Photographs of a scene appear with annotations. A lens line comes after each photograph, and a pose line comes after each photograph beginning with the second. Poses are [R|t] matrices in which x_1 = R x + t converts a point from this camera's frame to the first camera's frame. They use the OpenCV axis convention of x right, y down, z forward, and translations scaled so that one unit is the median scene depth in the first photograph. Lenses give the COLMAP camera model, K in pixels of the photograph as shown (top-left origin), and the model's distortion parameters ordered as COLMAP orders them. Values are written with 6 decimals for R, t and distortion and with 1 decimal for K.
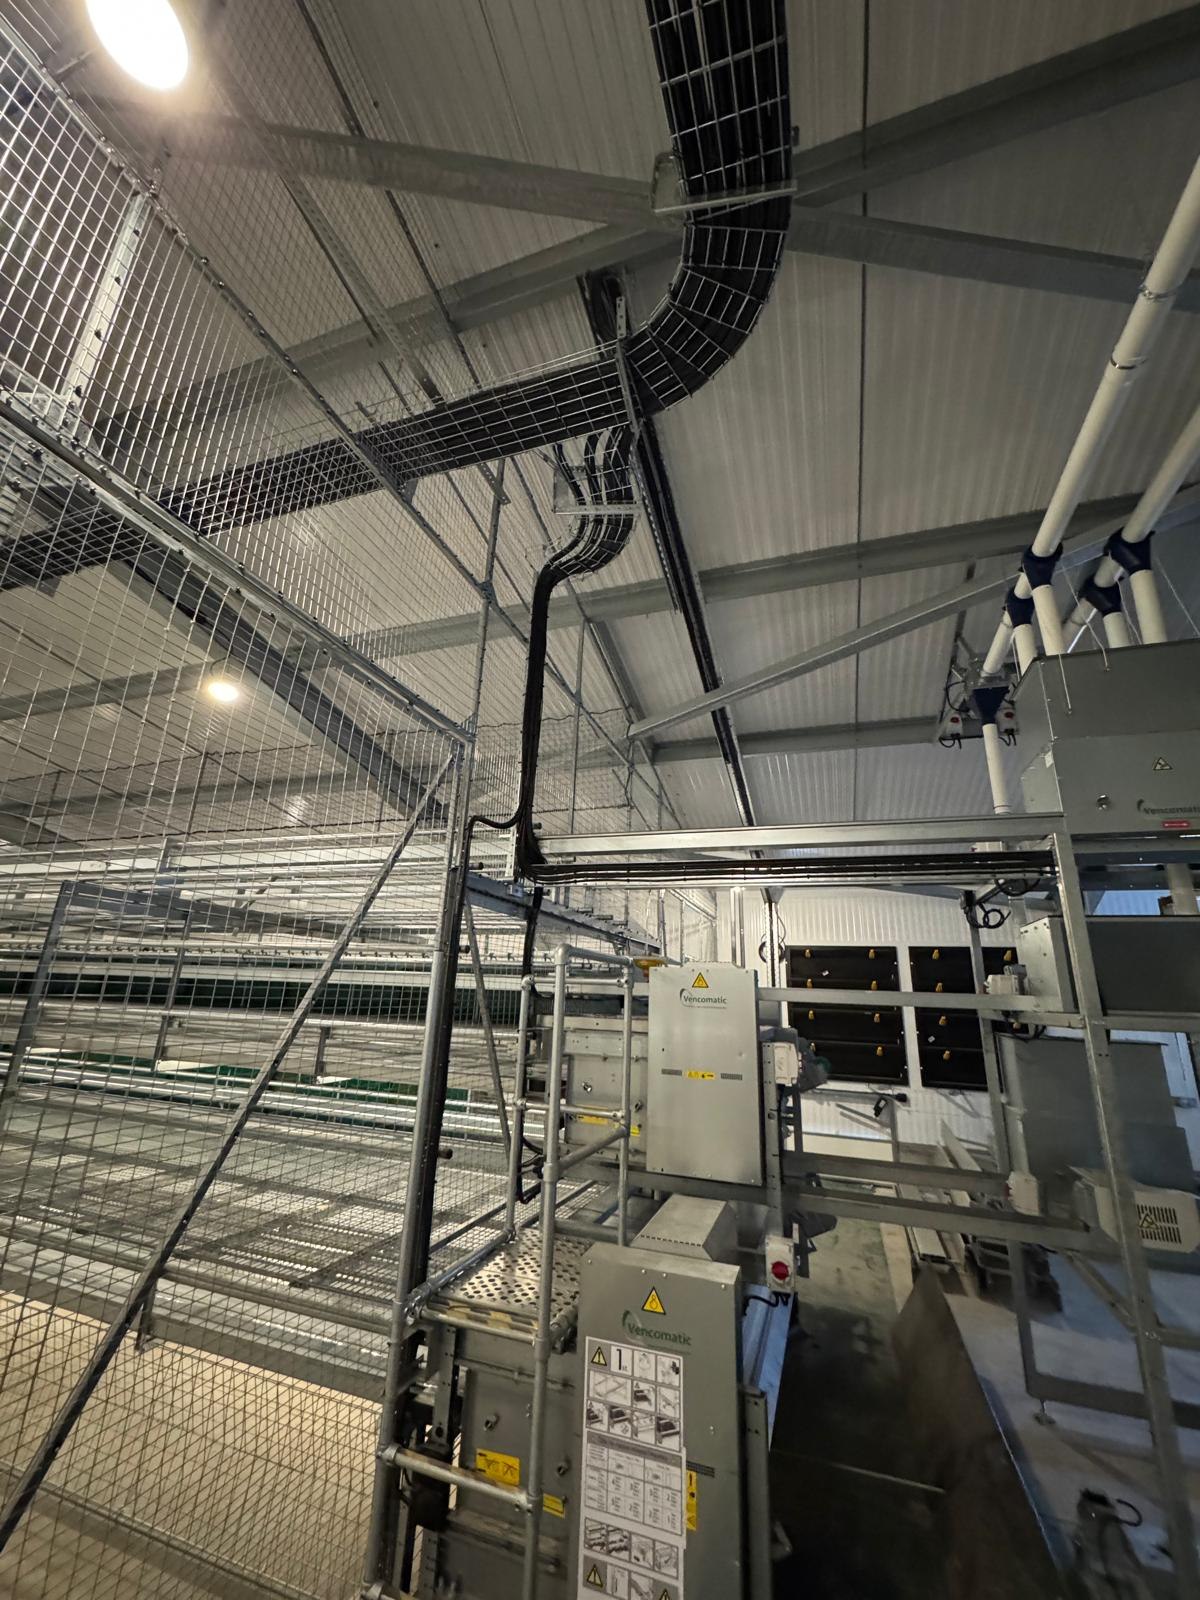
lens RADIAL K [[635.9, 0, 600.0], [0, 635.9, 800.0], [0, 0, 1]] dist [0.000124, 0.000010]
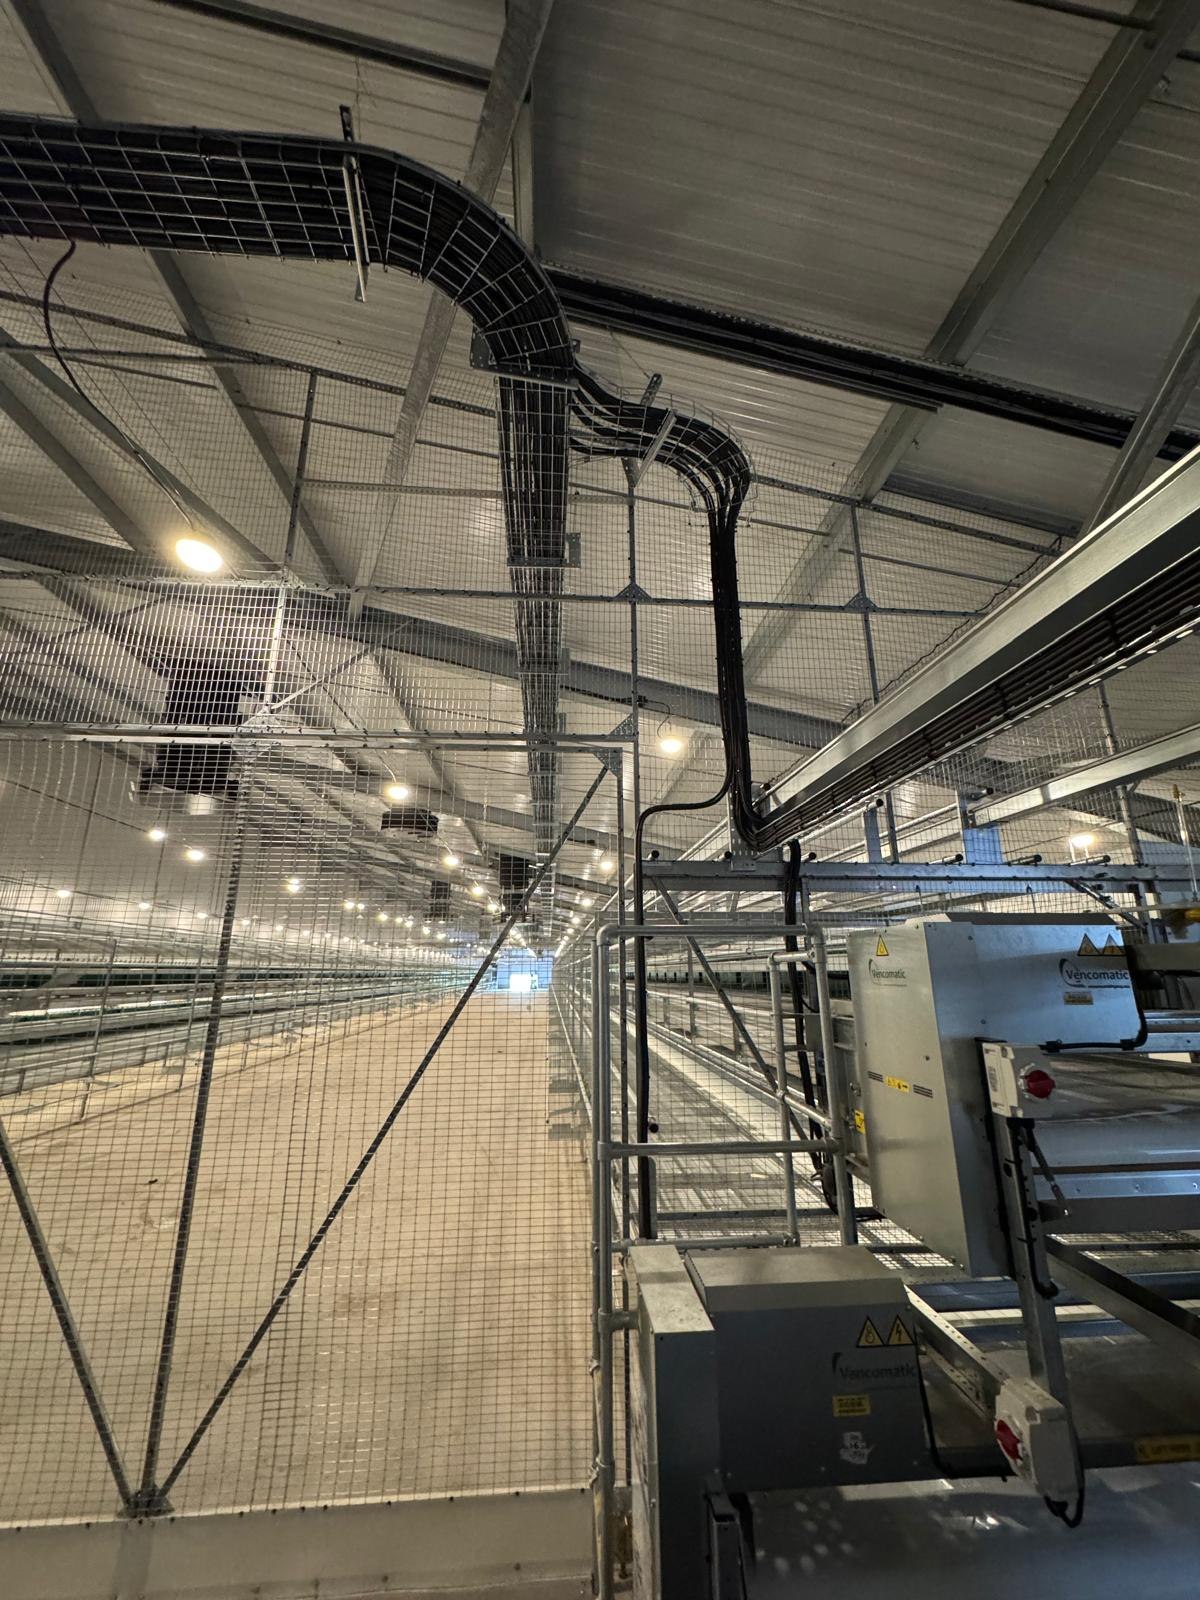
lens RADIAL K [[635.9, 0, 600.0], [0, 635.9, 800.0], [0, 0, 1]] dist [0.000124, 0.000010]
pose [[0.405027, -0.277760, -0.871093, 0.689854], [0.290354, 0.942495, -0.165523, 0.162203], [0.866976, -0.185884, 0.462385, 0.456763]]
